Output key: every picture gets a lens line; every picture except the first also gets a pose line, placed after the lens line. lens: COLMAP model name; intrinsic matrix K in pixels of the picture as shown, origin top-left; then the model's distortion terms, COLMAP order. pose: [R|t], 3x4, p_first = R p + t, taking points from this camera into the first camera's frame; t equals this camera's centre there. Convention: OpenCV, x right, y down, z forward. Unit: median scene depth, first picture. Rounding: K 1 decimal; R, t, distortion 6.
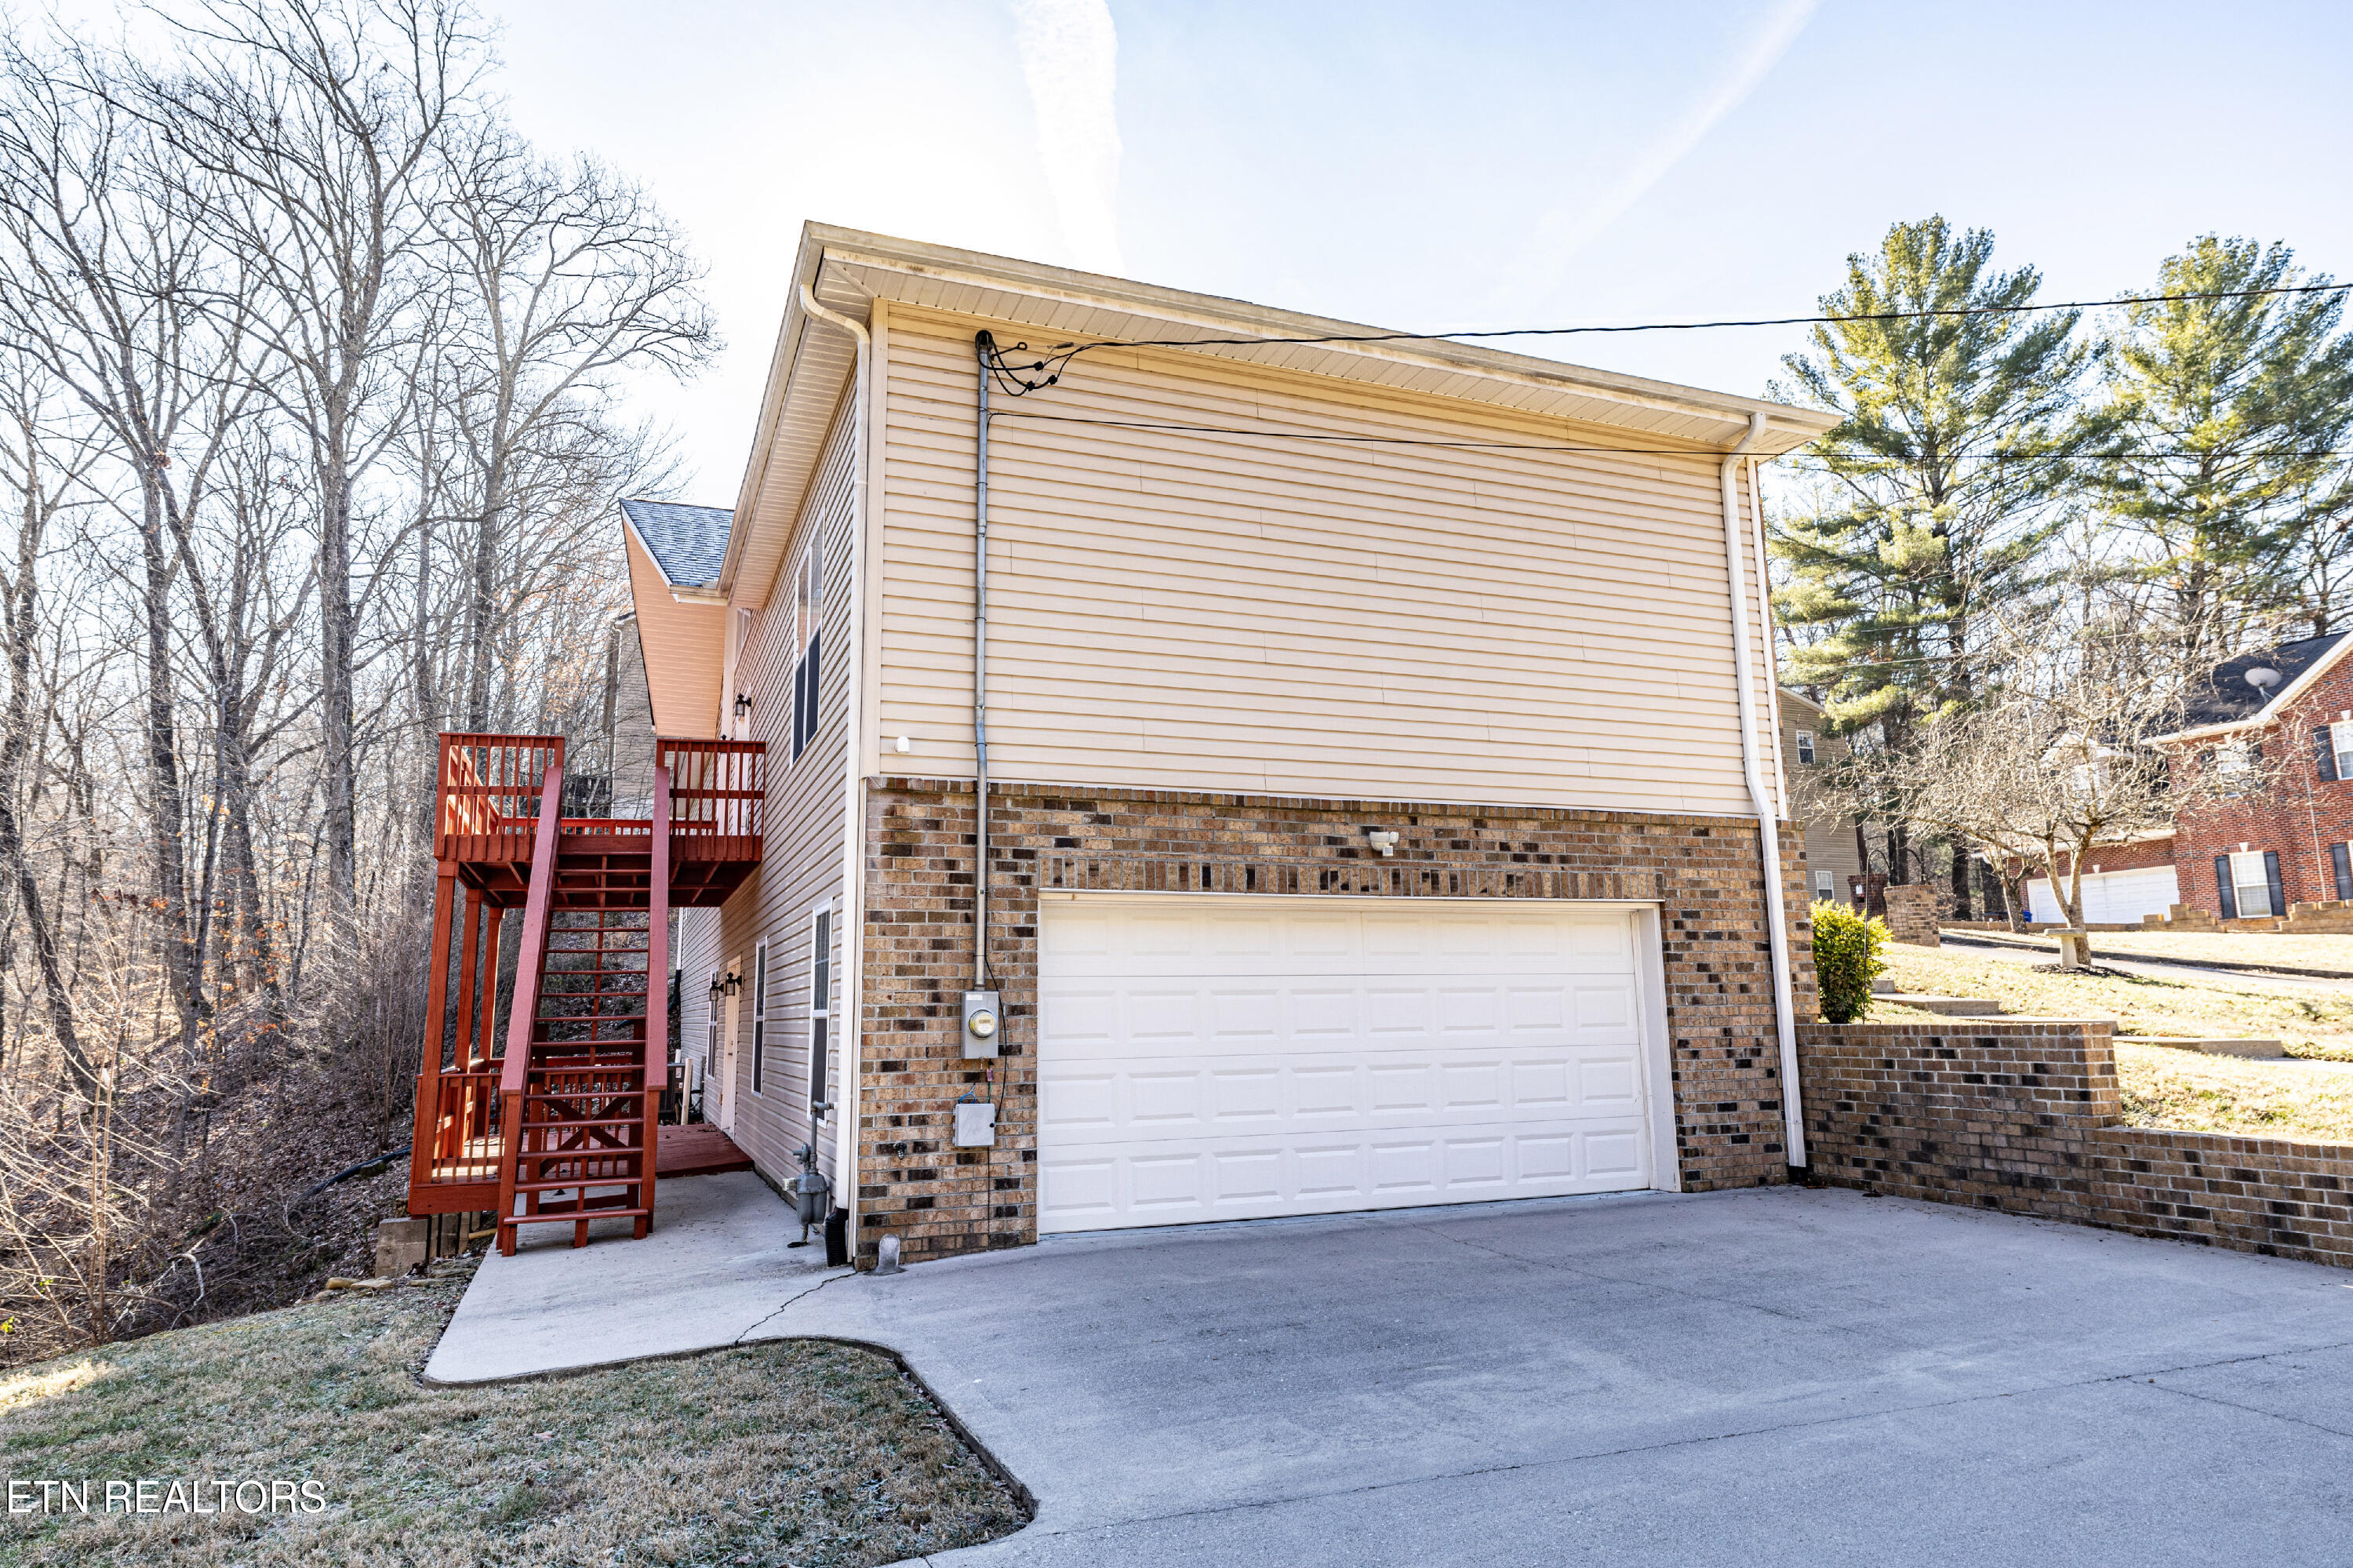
lens RADIAL K [[1413.4, 0, 1177.0], [0, 1413.4, 777.8], [0, 0, 1]] dist [0.001034, -0.000491]
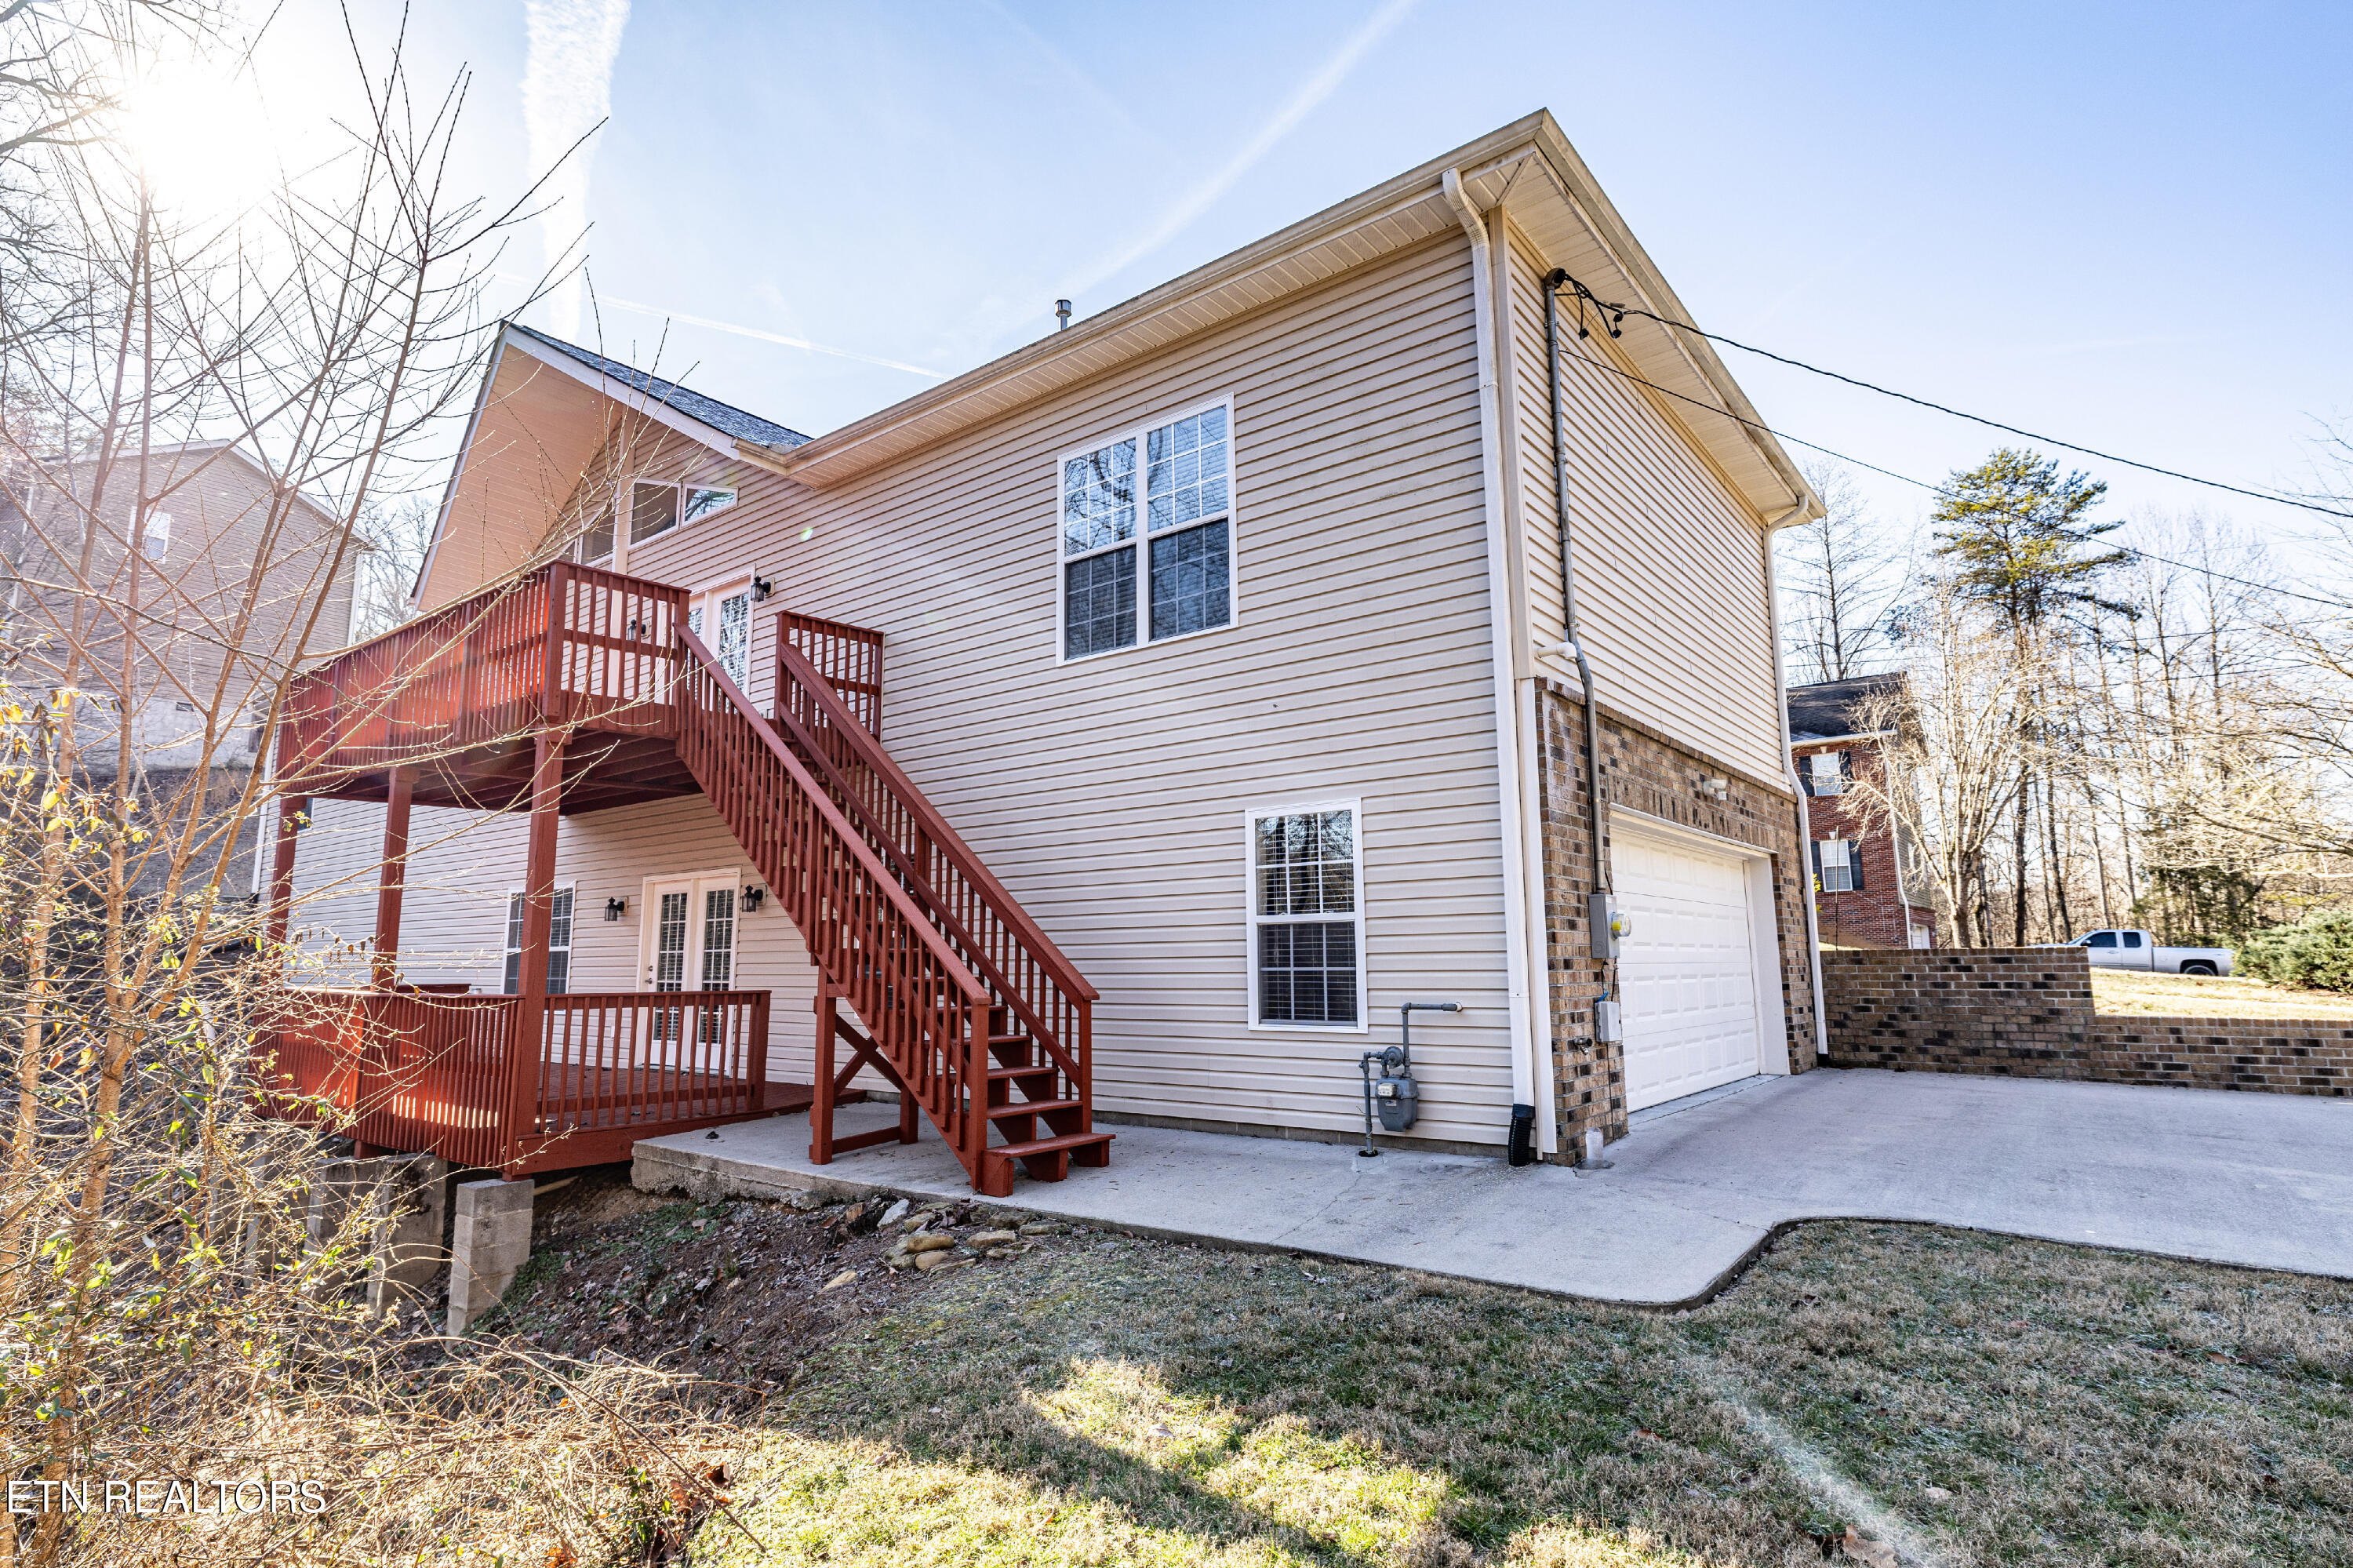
lens RADIAL K [[1205.1, 0, 1176.8], [0, 1205.1, 785.8], [0, 0, 1]] dist [-0.000680, 0.000358]
pose [[0.864633, 0.084058, 0.495322, -0.797203], [-0.089685, 0.995892, -0.012453, 0.102539], [-0.494334, -0.033656, 0.868620, 0.359907]]
